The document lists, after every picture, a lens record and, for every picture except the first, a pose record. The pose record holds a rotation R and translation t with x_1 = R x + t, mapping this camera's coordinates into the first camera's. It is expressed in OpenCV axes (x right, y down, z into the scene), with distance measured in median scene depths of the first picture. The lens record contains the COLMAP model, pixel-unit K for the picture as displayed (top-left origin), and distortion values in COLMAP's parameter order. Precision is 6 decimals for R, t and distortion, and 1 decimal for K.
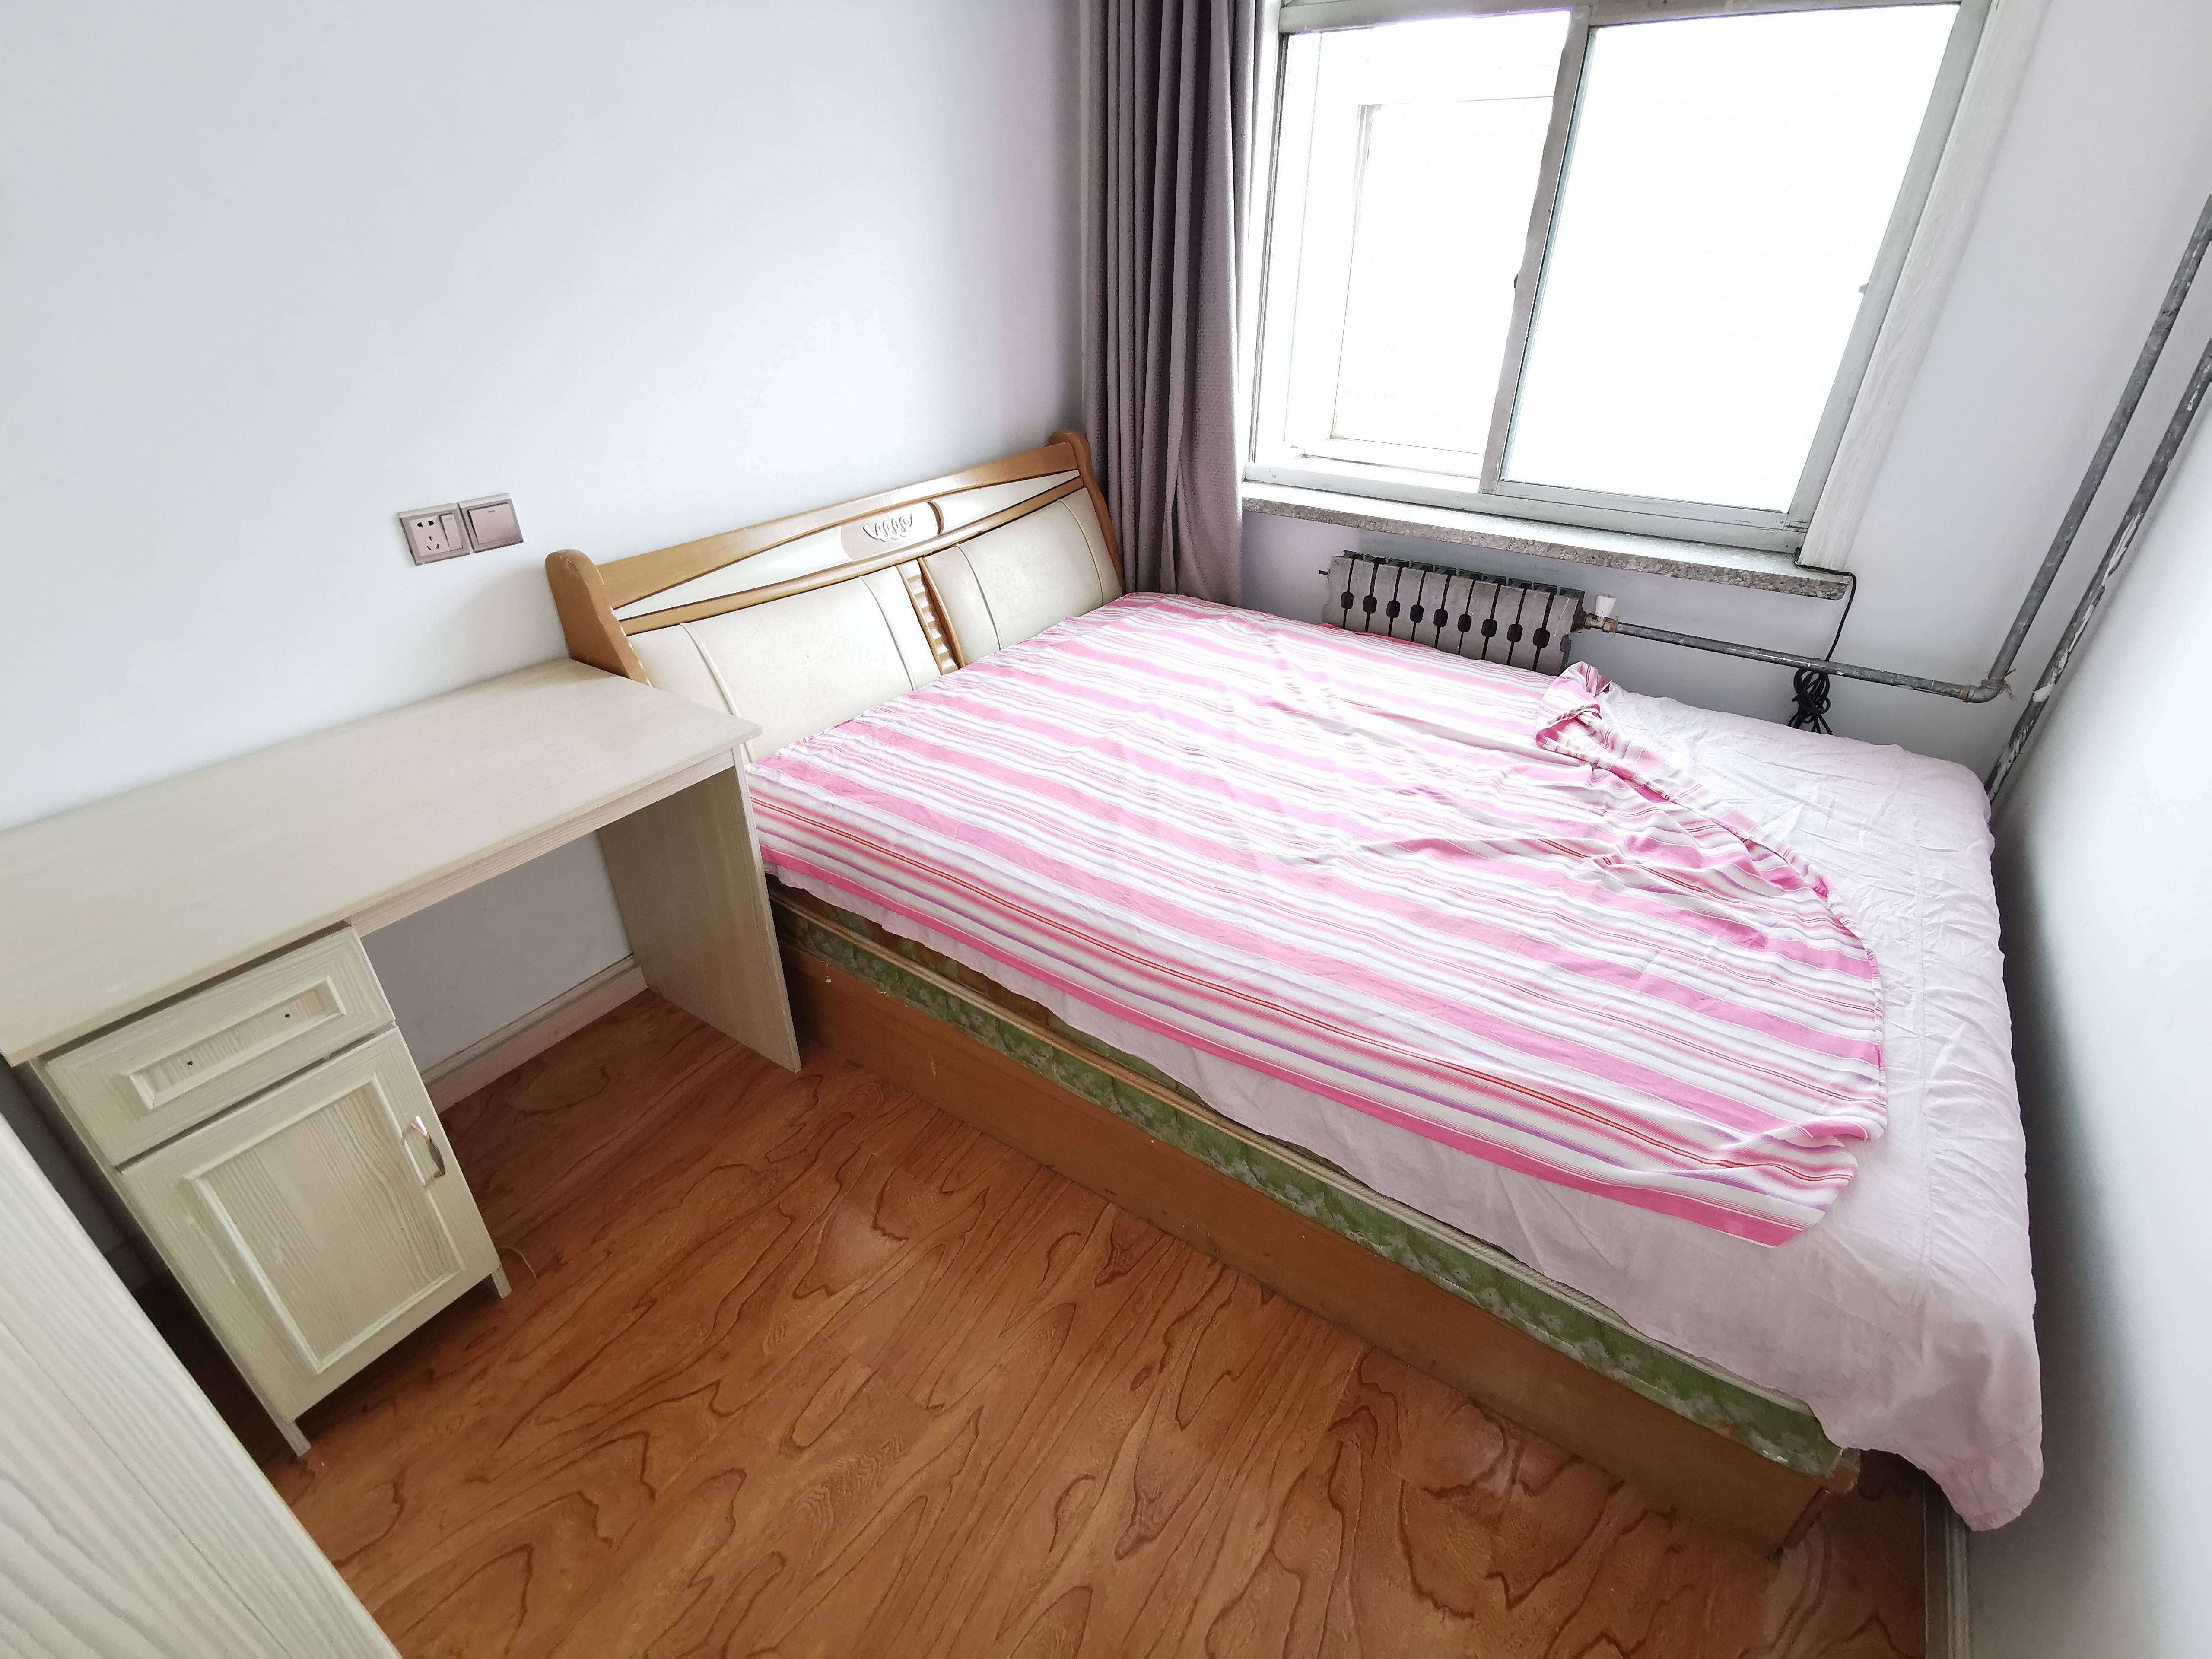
lens RADIAL K [[1024.4, 0, 1106.0], [0, 1024.4, 829.5], [0, 0, 1]] dist [0.017134, 0.000883]
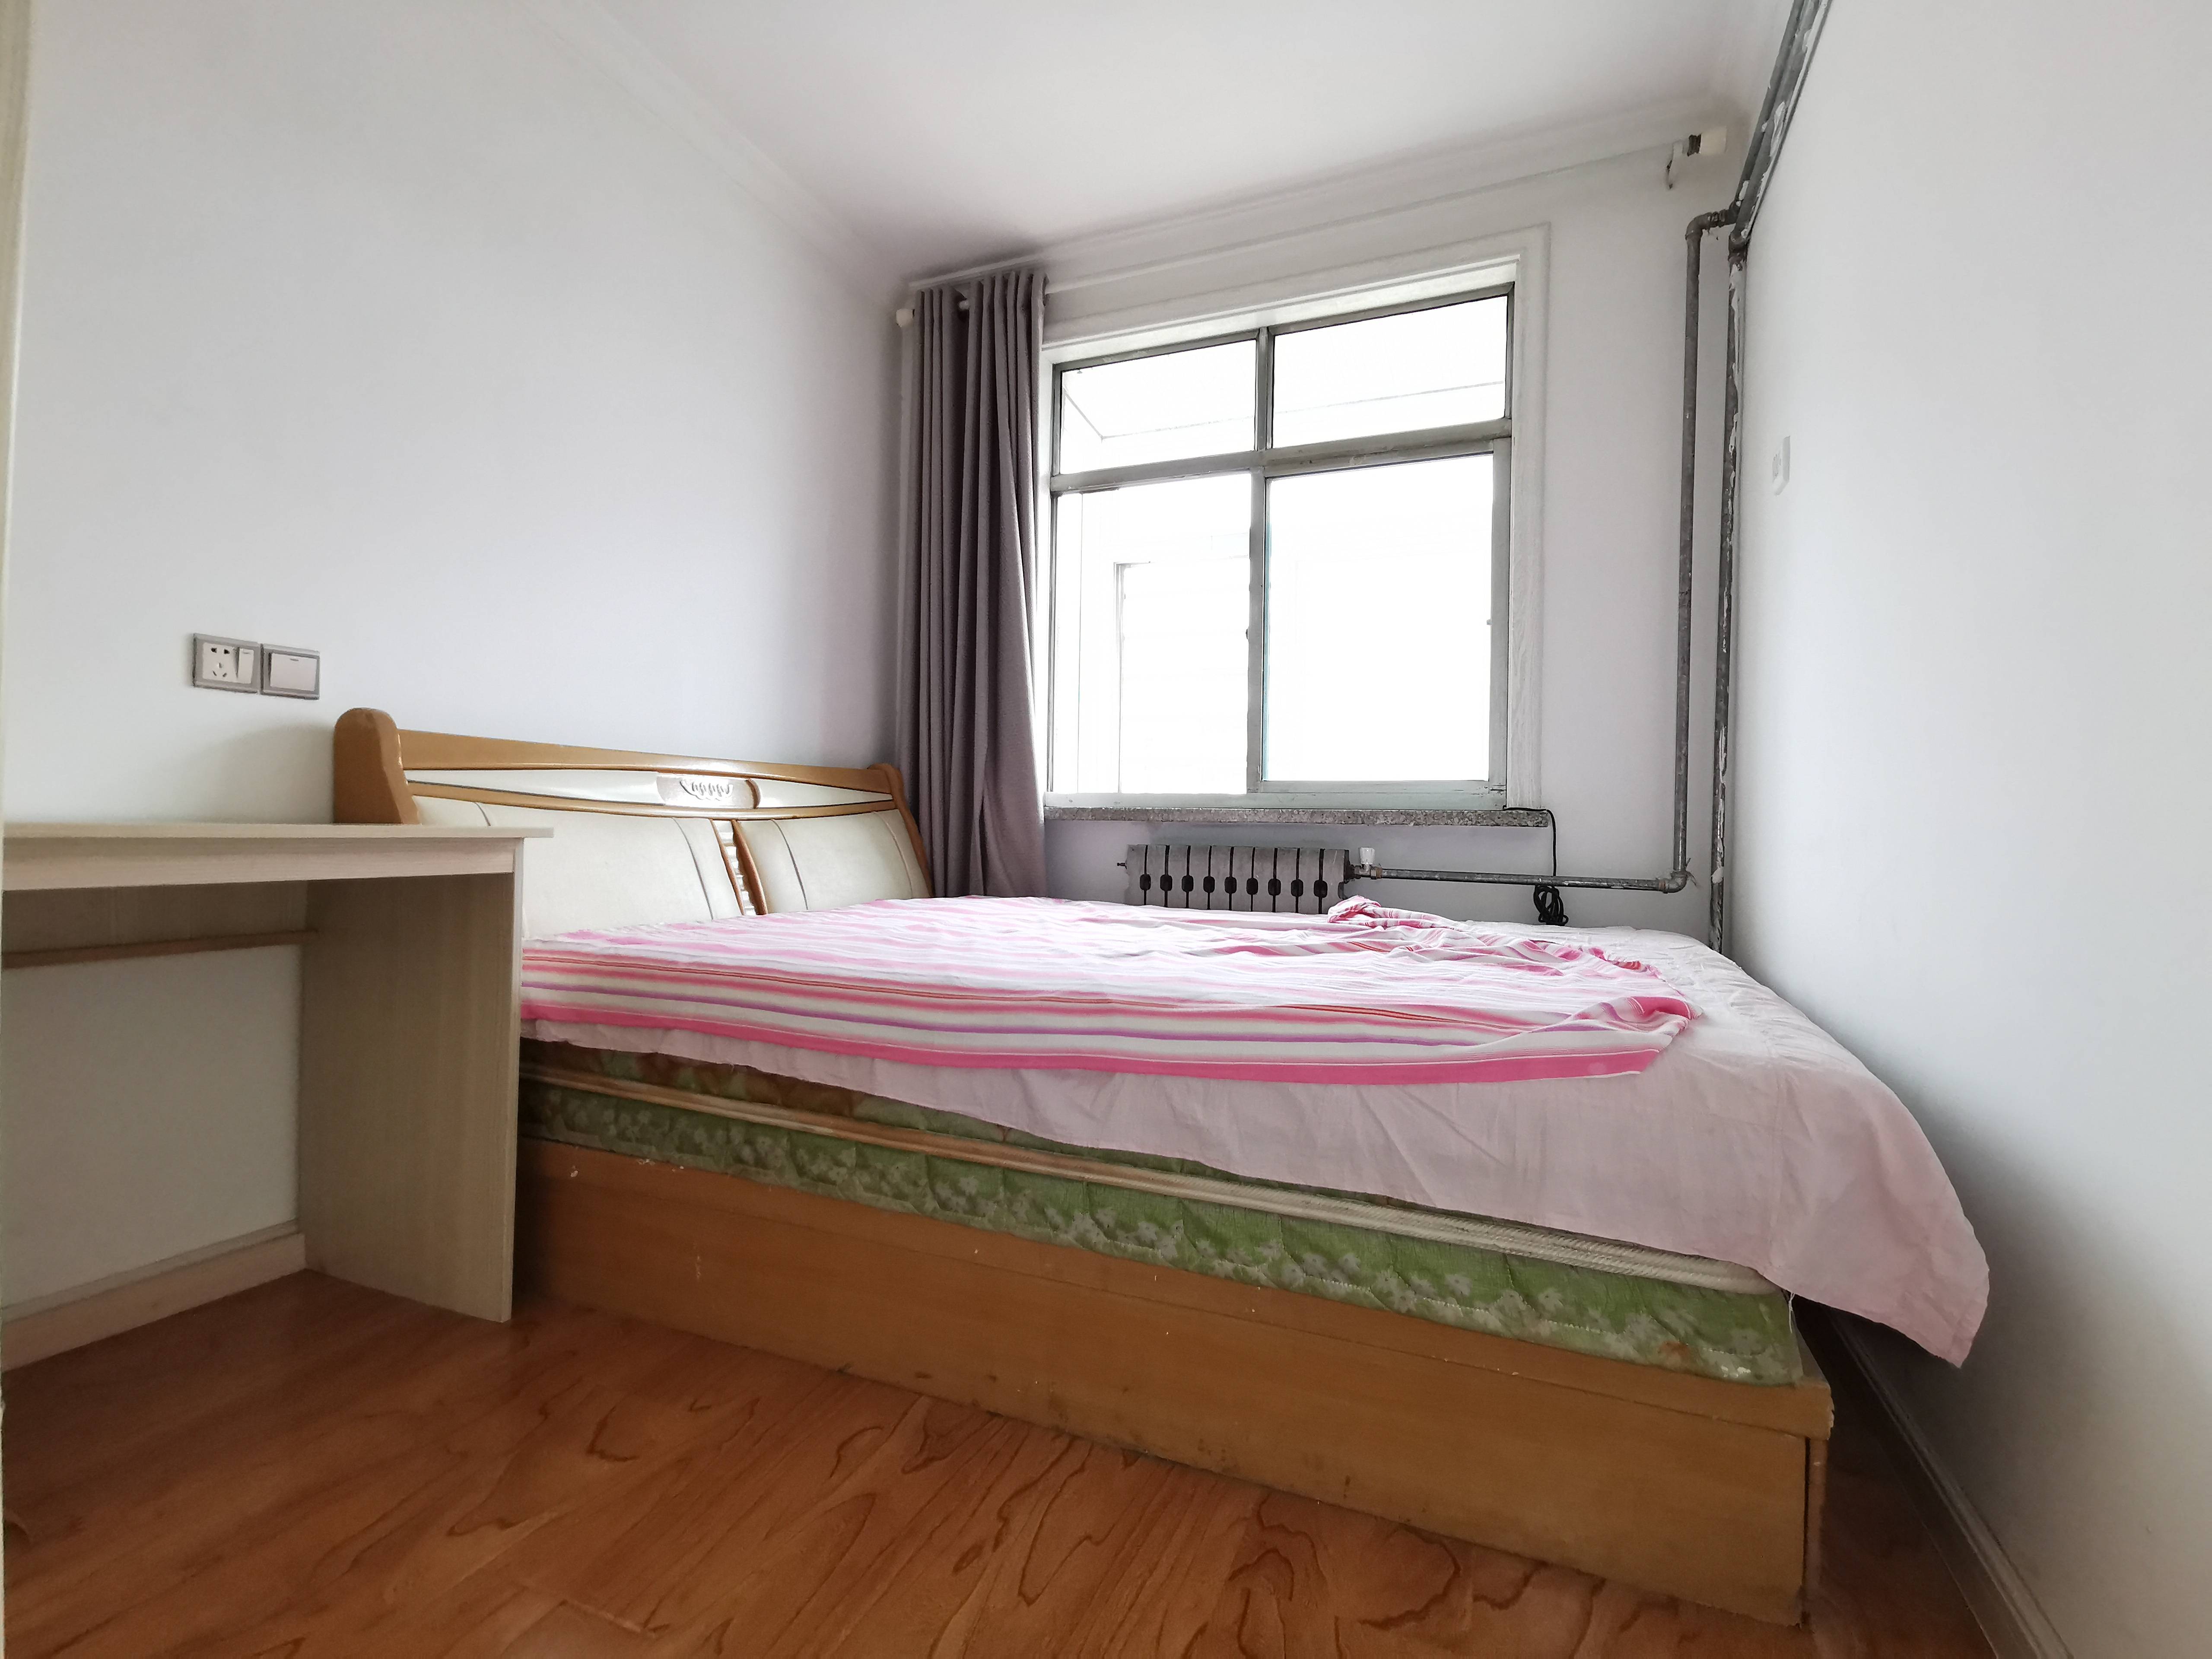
lens RADIAL K [[1026.0, 0, 1106.0], [0, 1026.0, 829.5], [0, 0, 1]] dist [-0.019245, 0.036767]
pose [[0.982502, 0.010406, 0.185962, -0.008063], [0.085050, 0.863198, -0.497650, 0.381402], [-0.165700, 0.504758, 0.847209, 0.103472]]
